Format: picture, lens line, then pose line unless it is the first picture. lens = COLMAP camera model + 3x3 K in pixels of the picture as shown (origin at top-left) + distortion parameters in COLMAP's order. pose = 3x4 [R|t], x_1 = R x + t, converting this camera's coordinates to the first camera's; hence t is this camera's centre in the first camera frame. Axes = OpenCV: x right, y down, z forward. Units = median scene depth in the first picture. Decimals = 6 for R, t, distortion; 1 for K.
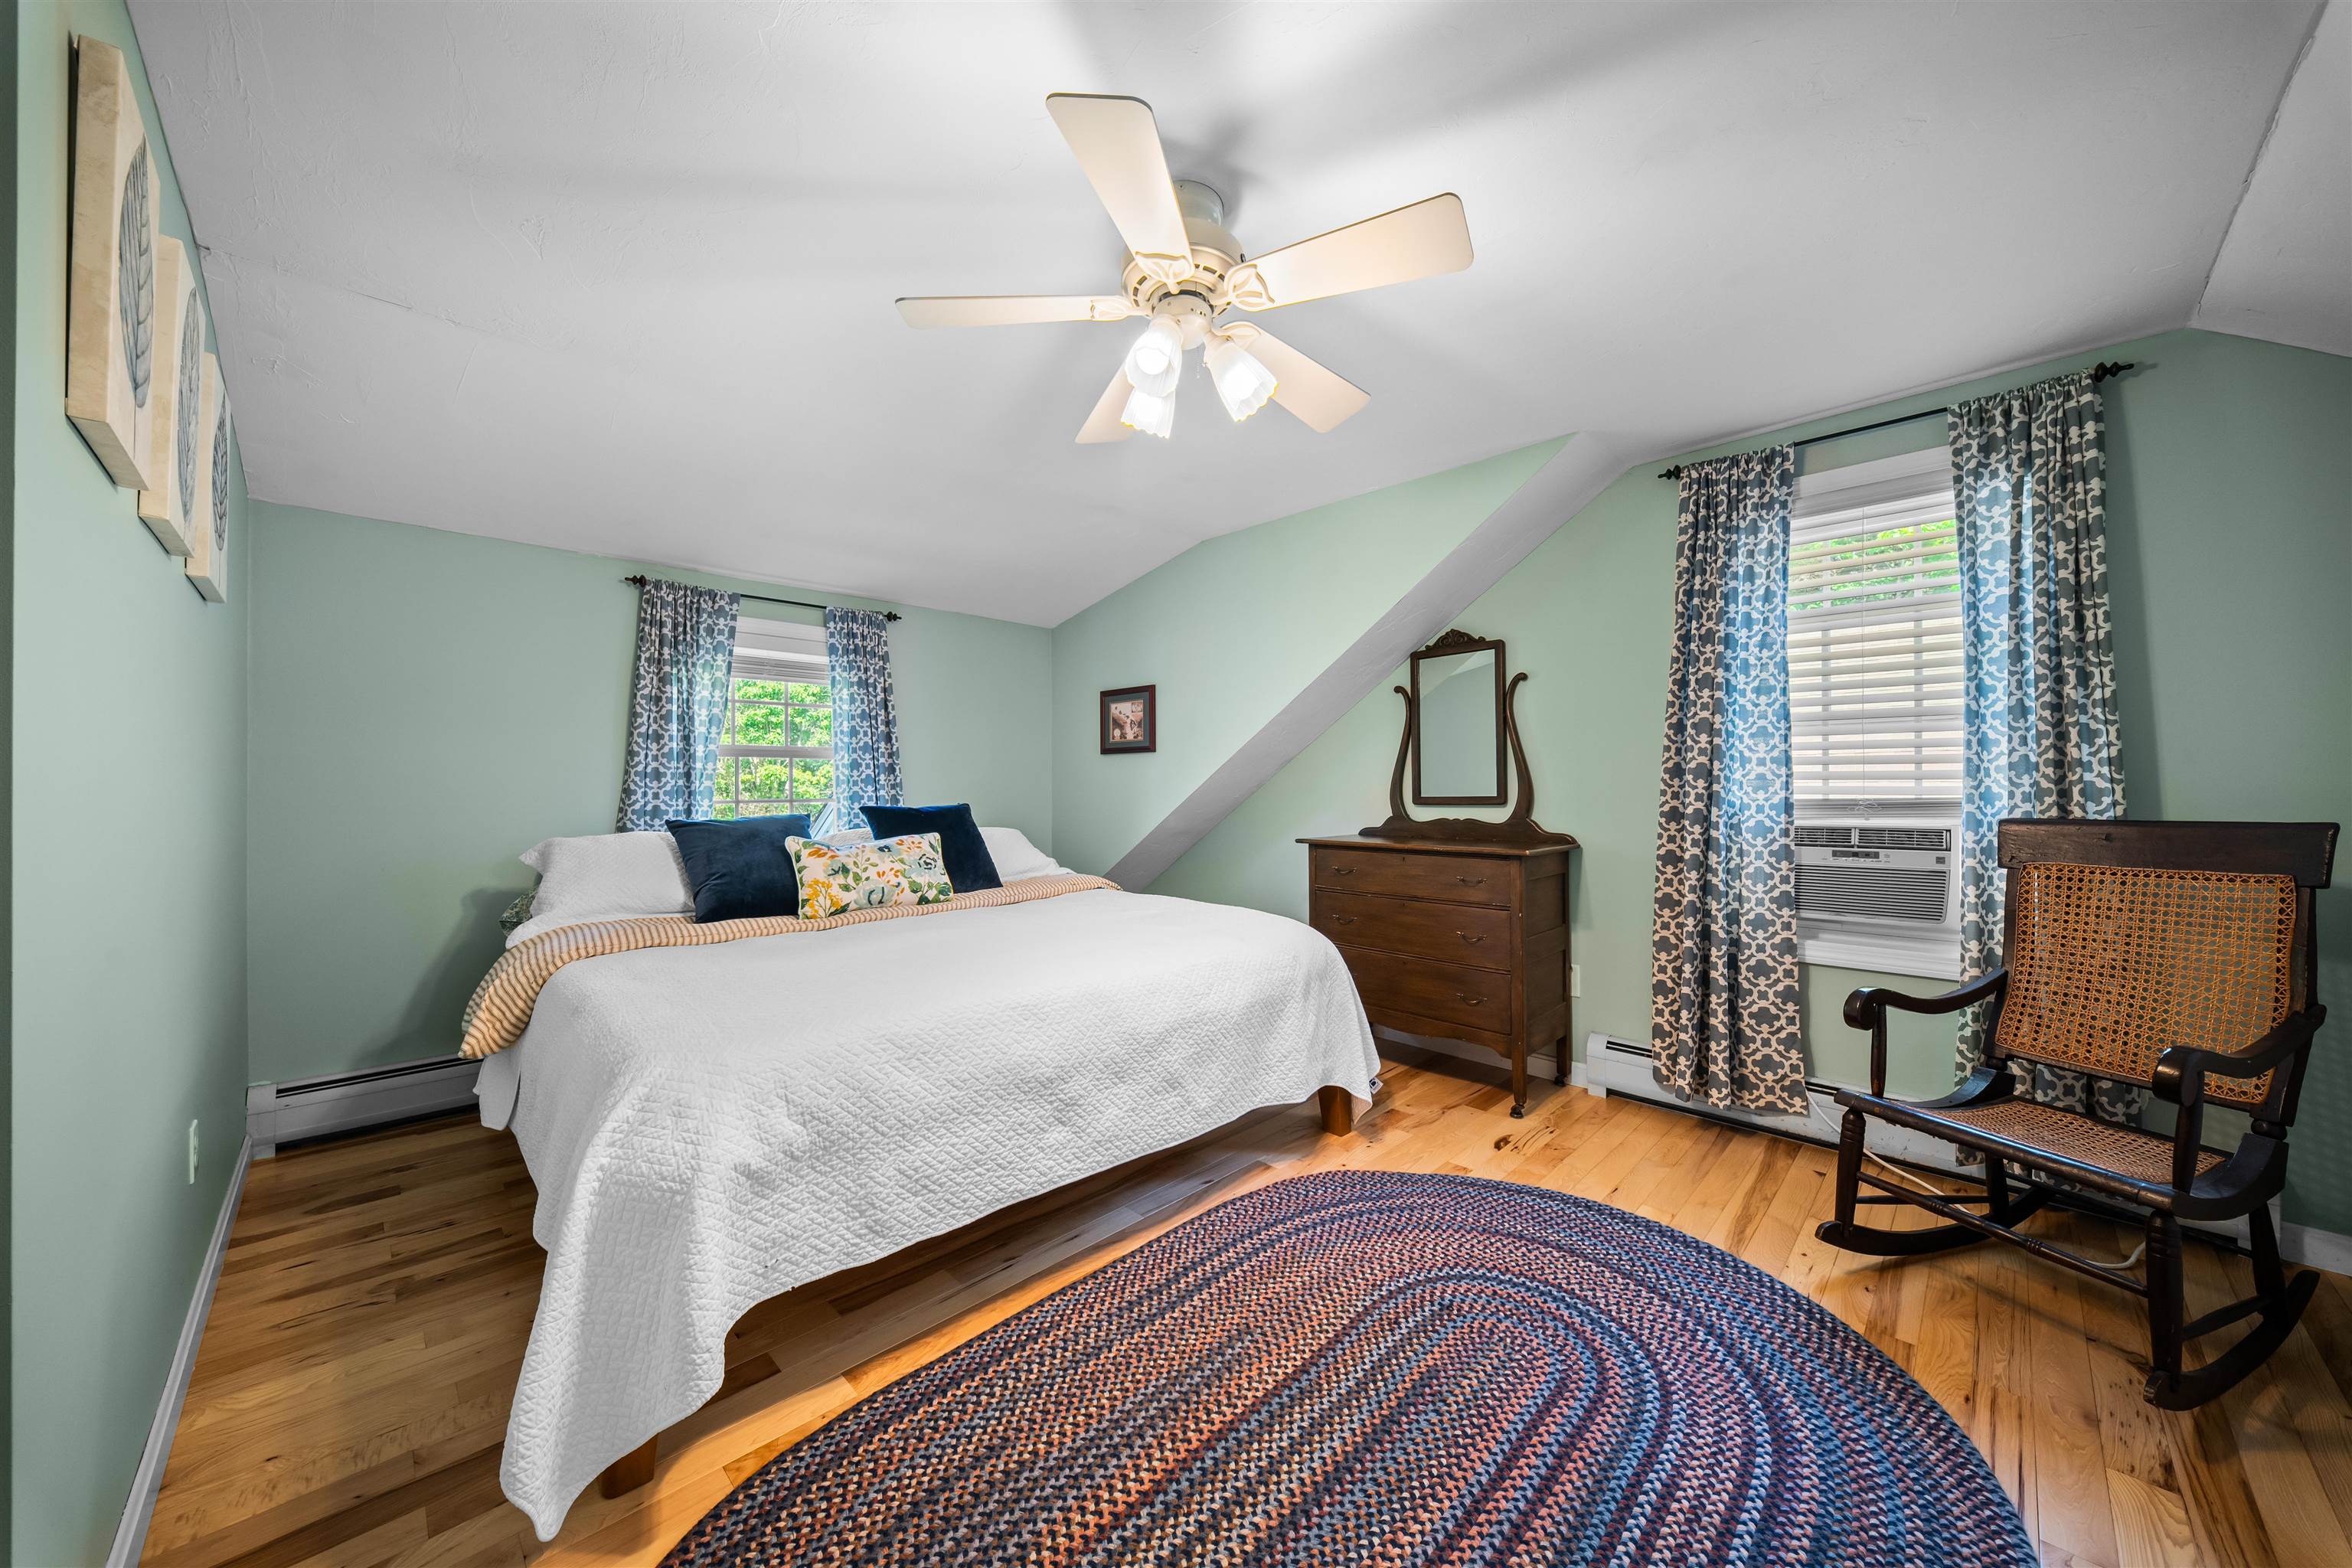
lens RADIAL K [[823.1, 0, 1173.0], [0, 823.1, 771.1], [0, 0, 1]] dist [0.014701, -0.007879]
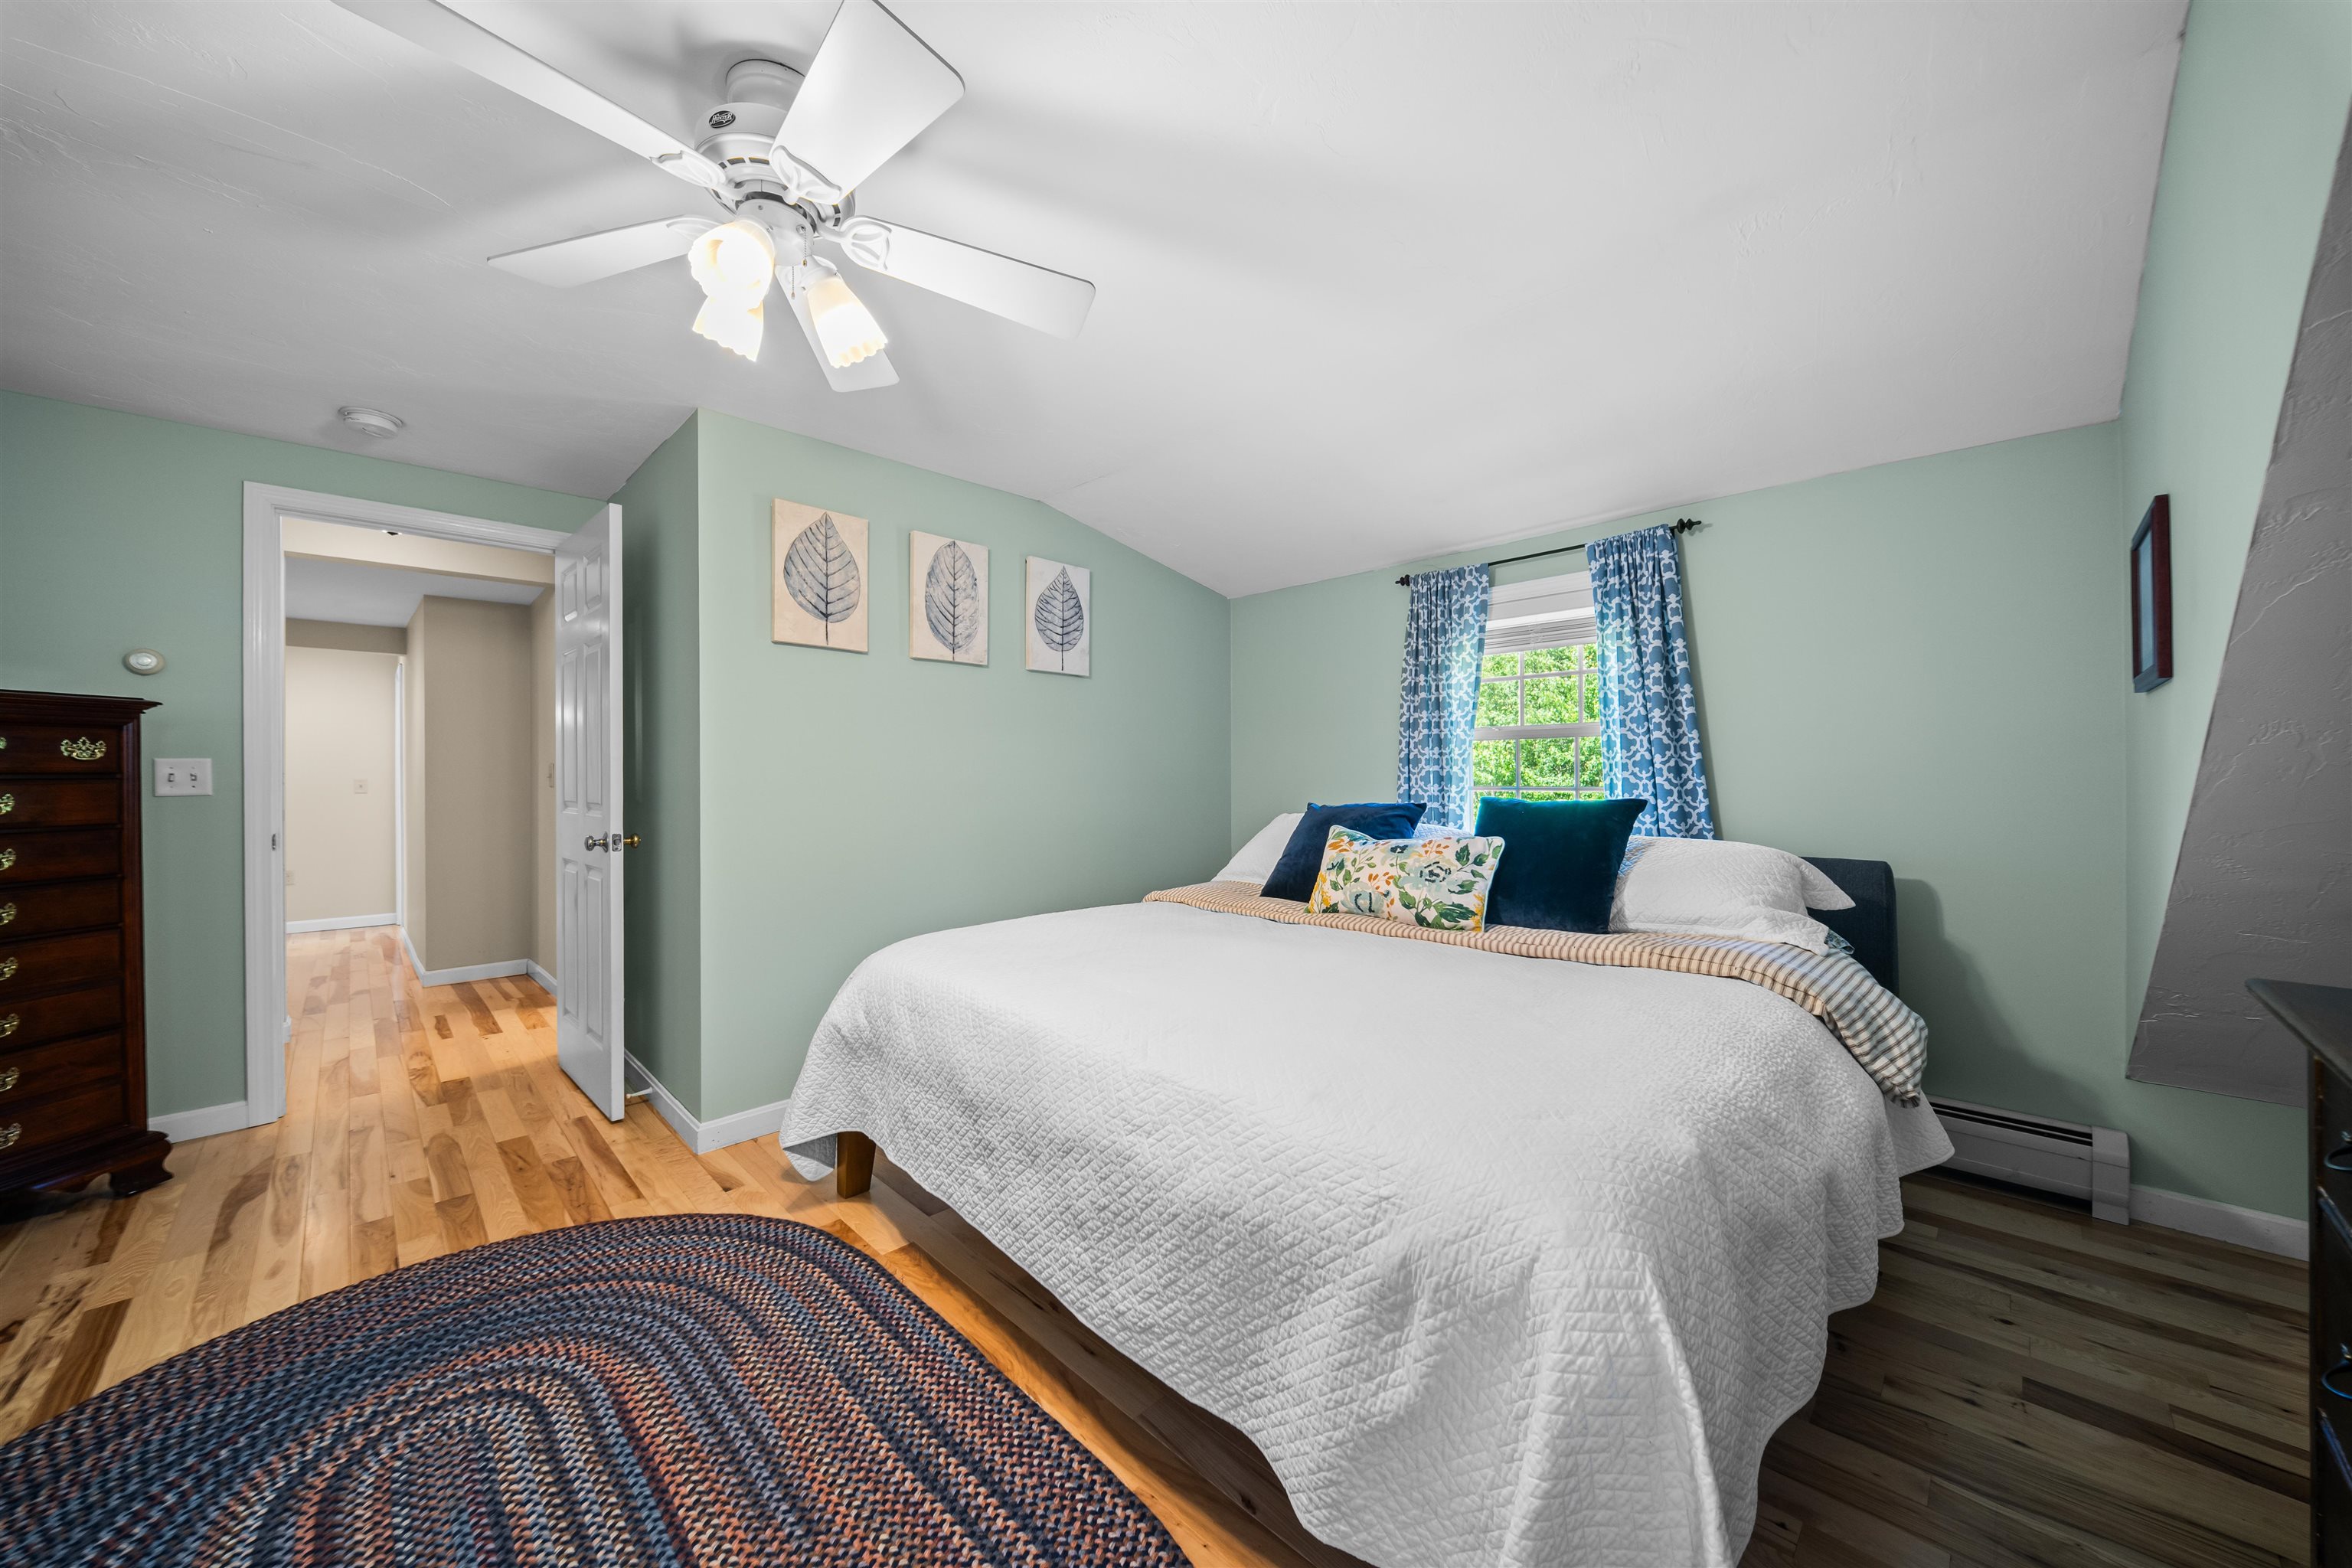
lens RADIAL K [[823.1, 0, 1173.0], [0, 823.1, 771.1], [0, 0, 1]] dist [0.014701, -0.007879]
pose [[0.014958, 0.001372, -0.999887, 0.476873], [0.020551, 0.999787, 0.001679, 0.010481], [0.999677, -0.020574, 0.014927, 0.771831]]
